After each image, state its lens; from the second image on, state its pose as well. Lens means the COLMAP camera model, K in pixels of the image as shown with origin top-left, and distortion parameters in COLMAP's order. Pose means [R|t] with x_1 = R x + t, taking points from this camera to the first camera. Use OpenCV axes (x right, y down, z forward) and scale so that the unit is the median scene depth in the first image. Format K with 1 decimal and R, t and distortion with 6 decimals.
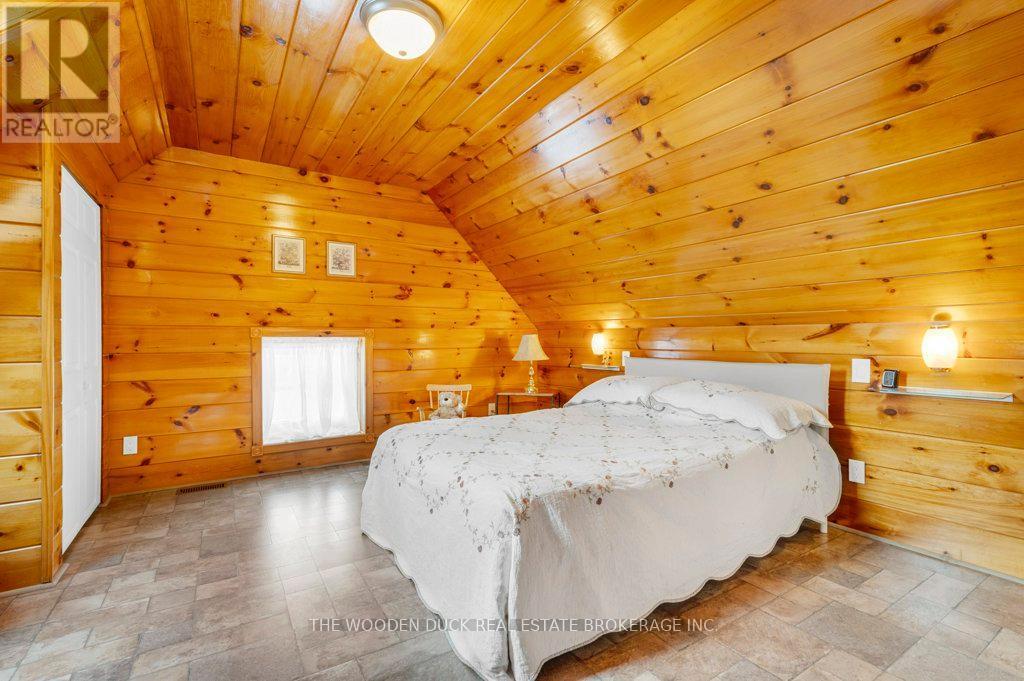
lens RADIAL K [[464.5, 0, 523.8], [0, 464.5, 340.9], [0, 0, 1]] dist [0.018867, -0.000264]
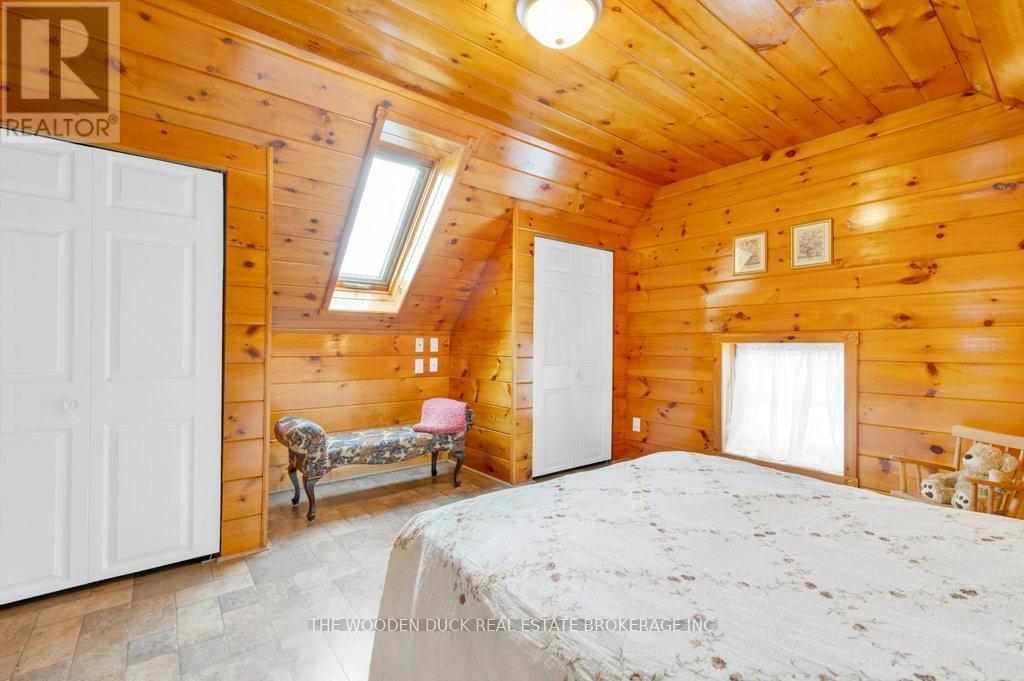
lens RADIAL K [[464.5, 0, 523.8], [0, 464.5, 340.9], [0, 0, 1]] dist [0.018867, -0.000264]
pose [[0.103152, -0.005077, -0.994653, 0.380569], [-0.008238, 0.999948, -0.005959, -0.003158], [0.994631, 0.008809, 0.103105, 0.477131]]
